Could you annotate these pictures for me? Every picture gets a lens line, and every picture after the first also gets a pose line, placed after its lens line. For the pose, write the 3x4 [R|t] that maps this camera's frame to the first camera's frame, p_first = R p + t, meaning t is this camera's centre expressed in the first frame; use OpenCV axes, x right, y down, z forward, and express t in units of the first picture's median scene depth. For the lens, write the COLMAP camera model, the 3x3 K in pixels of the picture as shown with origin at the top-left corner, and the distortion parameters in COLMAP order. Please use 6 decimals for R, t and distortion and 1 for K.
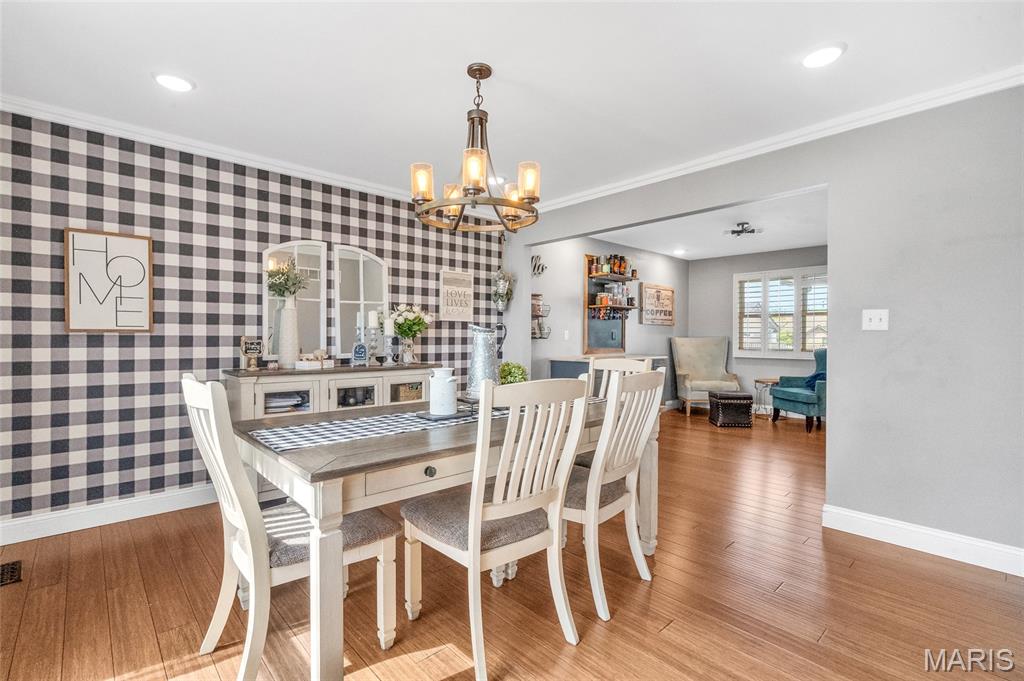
lens RADIAL K [[473.8, 0, 511.4], [0, 473.8, 342.4], [0, 0, 1]] dist [-0.004904, 0.000422]
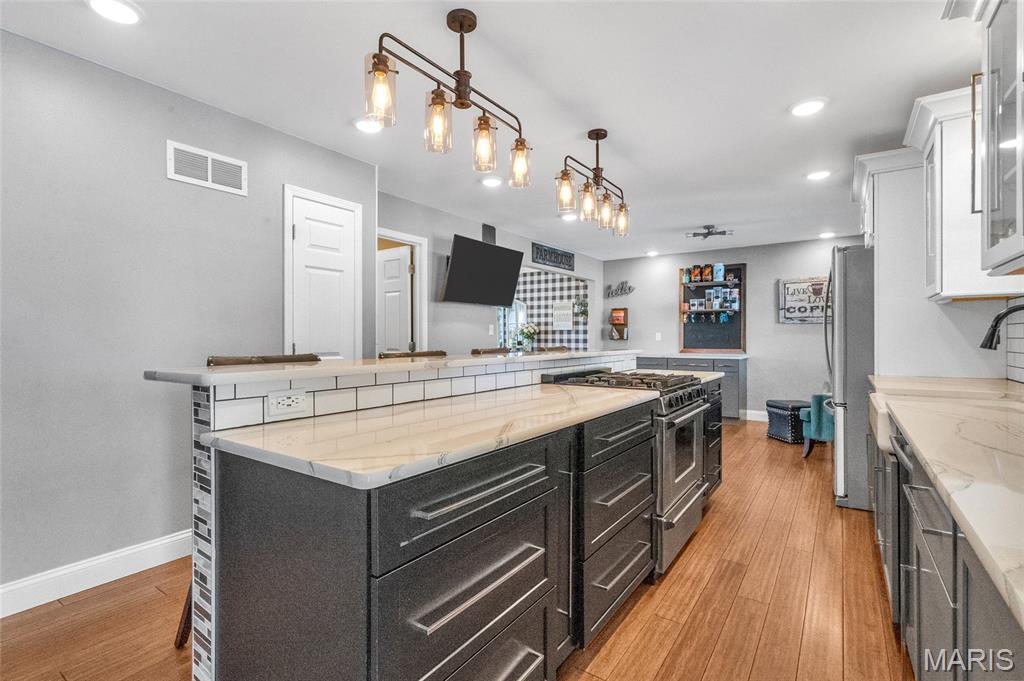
lens RADIAL K [[473.8, 0, 521.7], [0, 473.8, 336.4], [0, 0, 1]] dist [-0.004904, 0.000422]
pose [[0.245005, -0.014161, -0.969418, 1.198831], [-0.010710, 0.999793, -0.017311, 0.009312], [0.969463, 0.014624, 0.244803, 0.315049]]
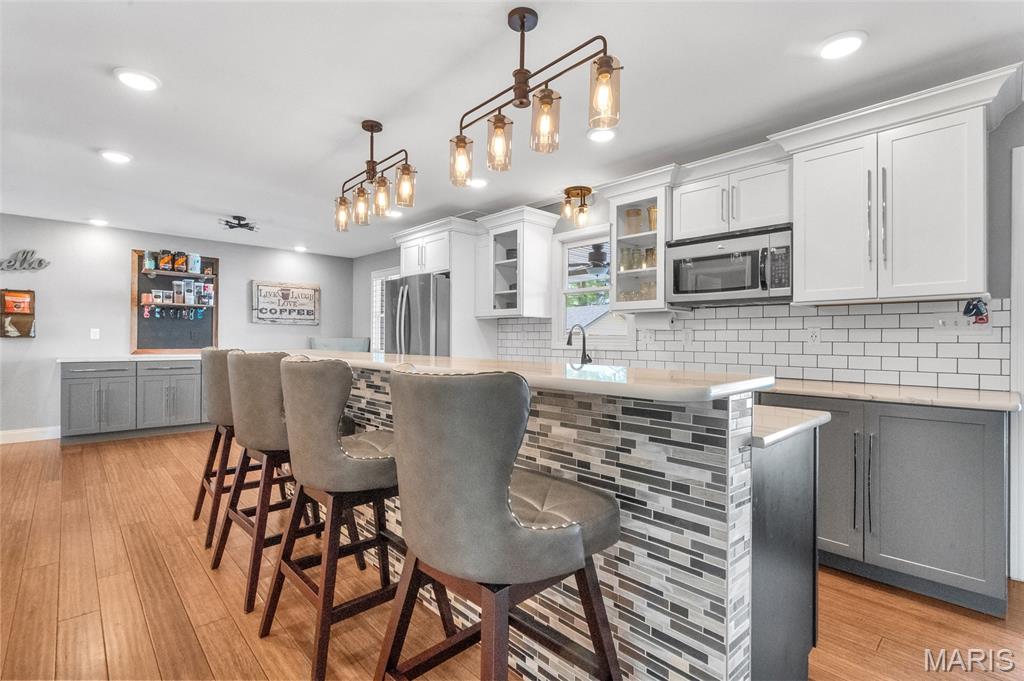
lens RADIAL K [[473.8, 0, 513.2], [0, 473.8, 341.6], [0, 0, 1]] dist [-0.004904, 0.000422]
pose [[0.999817, 0.001703, 0.019079, 0.893317], [-0.001537, 0.999961, -0.008739, 0.006689], [-0.019093, 0.008708, 0.999780, 0.032608]]
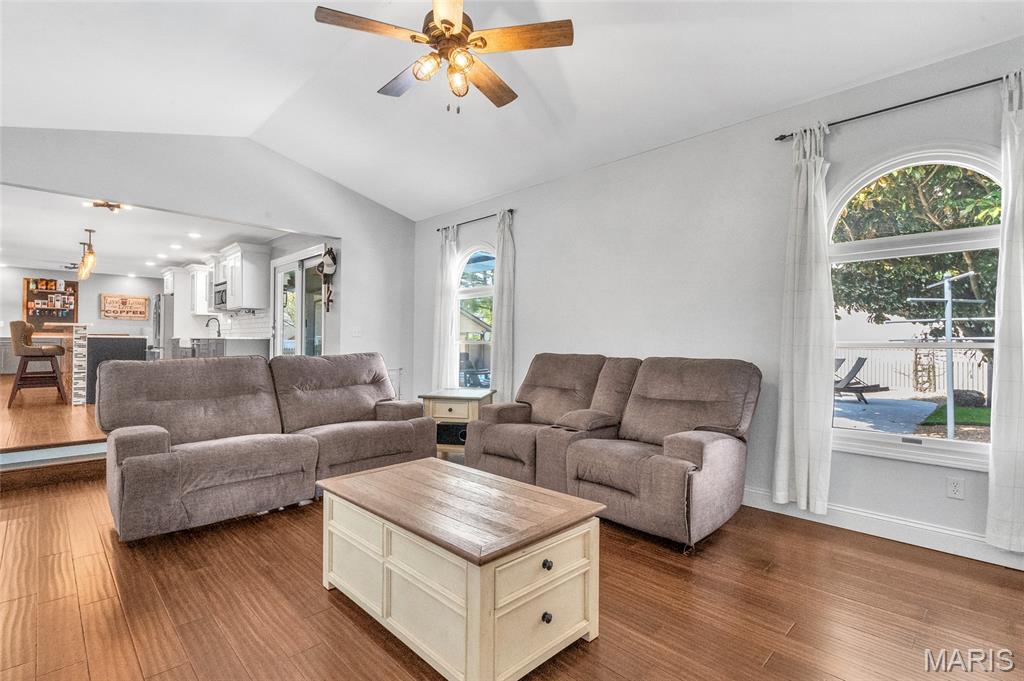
lens RADIAL K [[473.8, 0, 515.2], [0, 473.8, 342.7], [0, 0, 1]] dist [-0.004904, 0.000422]
pose [[0.998225, 0.001751, 0.059536, 1.856097], [-0.000999, 0.999920, -0.012643, 0.074358], [-0.059553, 0.012561, 0.998146, -0.851083]]
